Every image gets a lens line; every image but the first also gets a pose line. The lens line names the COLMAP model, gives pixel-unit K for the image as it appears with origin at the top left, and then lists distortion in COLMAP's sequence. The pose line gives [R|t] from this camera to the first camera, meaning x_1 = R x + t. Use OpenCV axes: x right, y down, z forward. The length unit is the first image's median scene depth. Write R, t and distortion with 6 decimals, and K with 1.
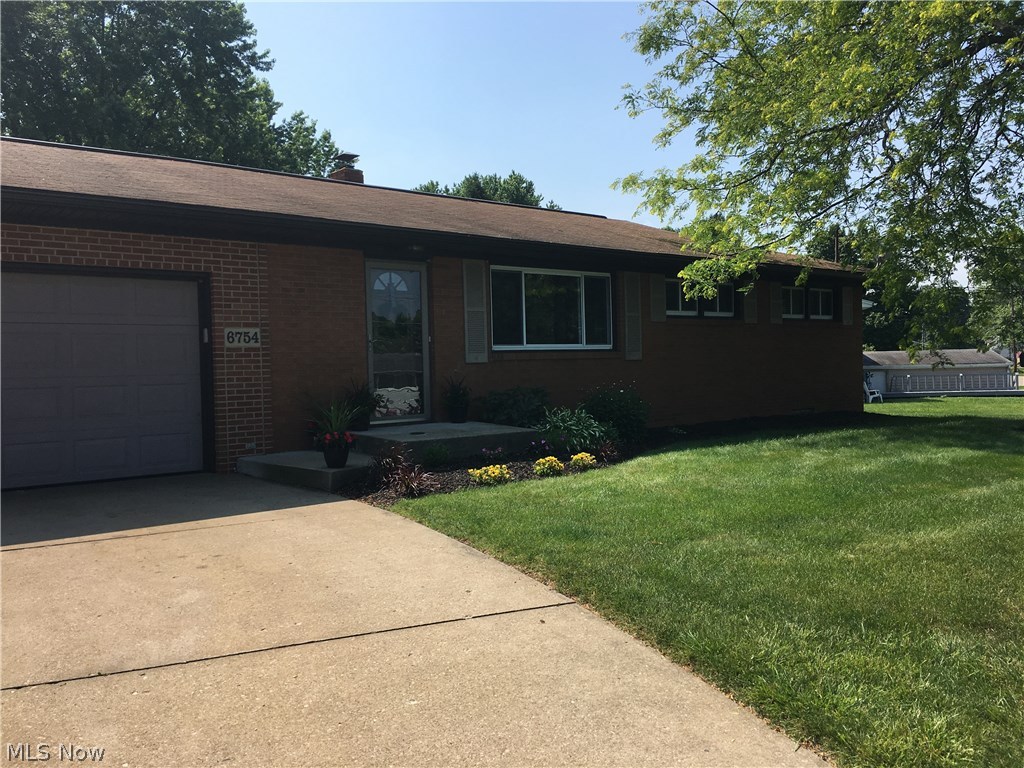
lens RADIAL K [[837.5, 0, 480.8], [0, 837.5, 383.7], [0, 0, 1]] dist [0.021221, 0.004030]
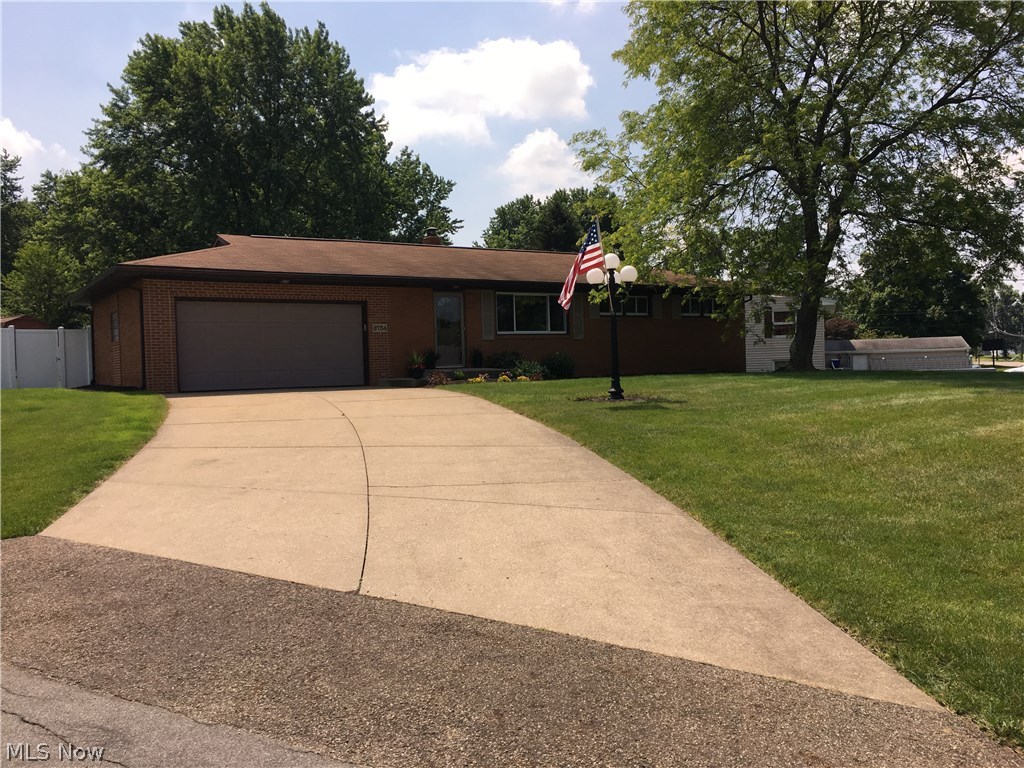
lens RADIAL K [[907.9, 0, 512.0], [0, 907.9, 384.0], [0, 0, 1]] dist [0.068570, -0.009599]
pose [[0.994430, -0.005875, -0.105239, 0.291867], [0.005401, 0.999974, -0.004791, 0.096473], [0.105264, 0.004196, 0.994435, -1.242174]]
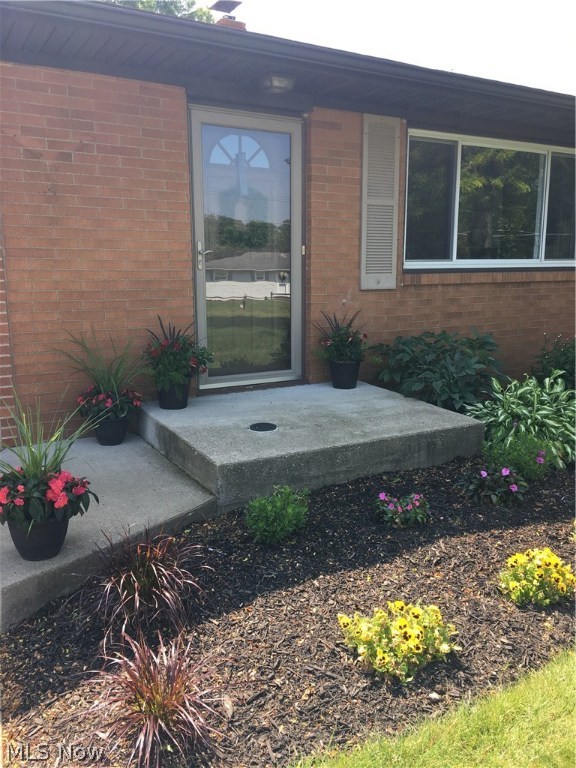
lens RADIAL K [[651.2, 0, 288.0], [0, 651.2, 384.0], [0, 0, 1]] dist [0.087915, -0.114506]
pose [[0.989503, 0.049439, -0.135795, -0.001581], [-0.026822, 0.986164, 0.163585, -0.033588], [0.142004, -0.158226, 0.977138, 0.495432]]
